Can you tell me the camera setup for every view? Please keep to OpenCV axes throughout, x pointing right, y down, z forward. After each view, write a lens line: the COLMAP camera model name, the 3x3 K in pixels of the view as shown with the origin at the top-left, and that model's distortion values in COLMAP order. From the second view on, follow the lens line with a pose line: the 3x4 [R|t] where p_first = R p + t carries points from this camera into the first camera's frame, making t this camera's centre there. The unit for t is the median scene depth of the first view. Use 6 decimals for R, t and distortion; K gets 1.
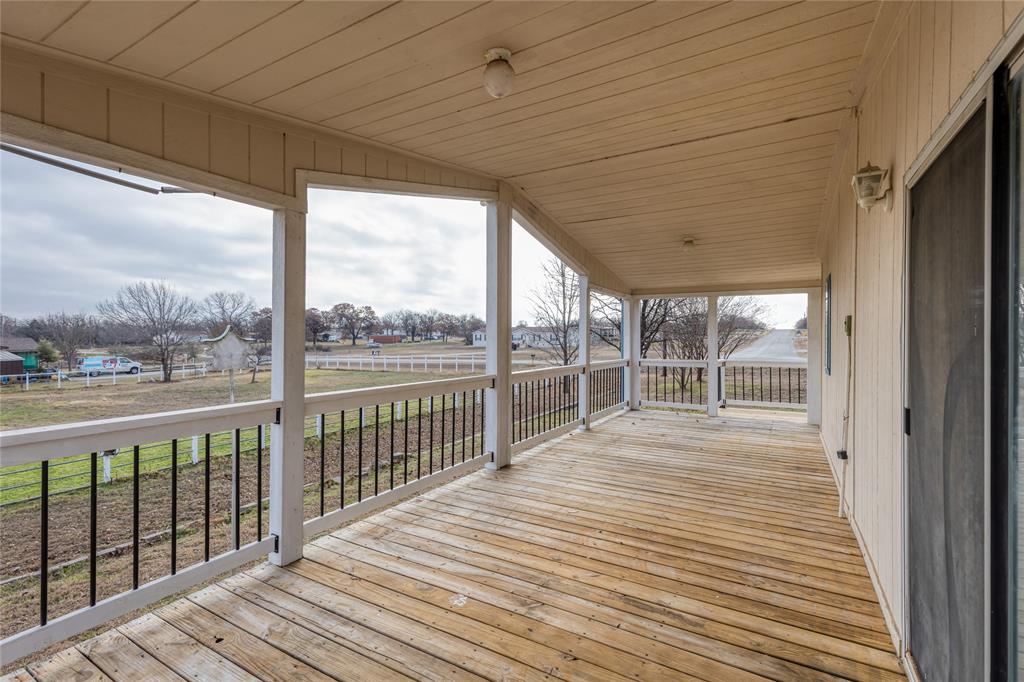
lens RADIAL K [[463.1, 0, 513.2], [0, 463.1, 342.5], [0, 0, 1]] dist [0.010194, 0.000280]
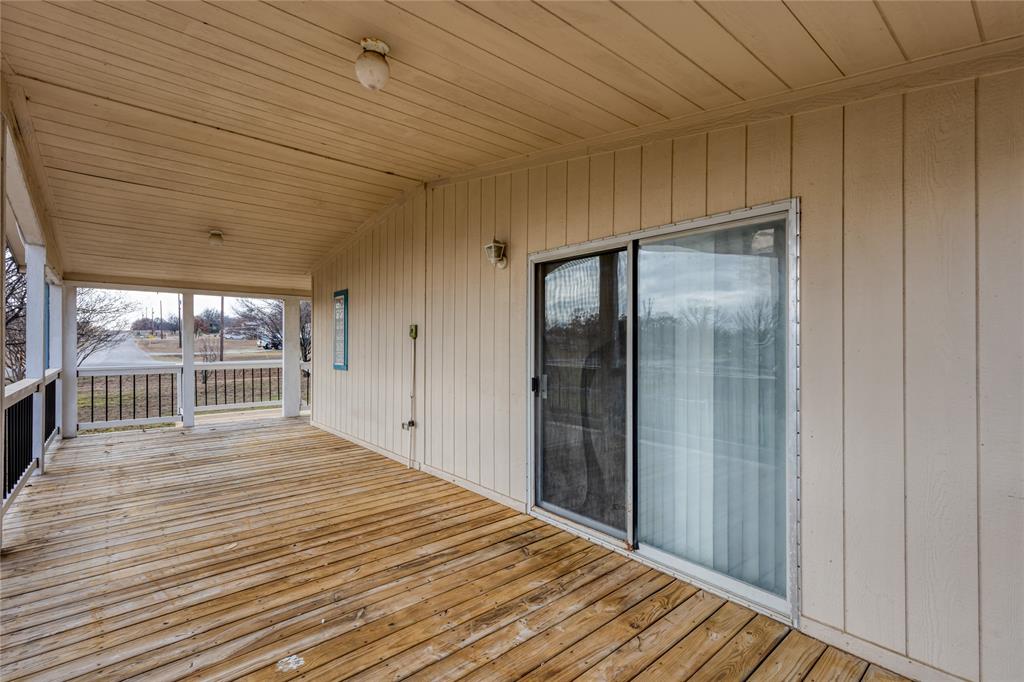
lens RADIAL K [[463.1, 0, 513.0], [0, 463.1, 341.4], [0, 0, 1]] dist [0.010194, 0.000280]
pose [[0.323980, 0.002656, 0.946060, -0.491694], [0.005088, 0.999977, -0.004550, 0.001120], [-0.946050, 0.006287, 0.323959, 0.239861]]
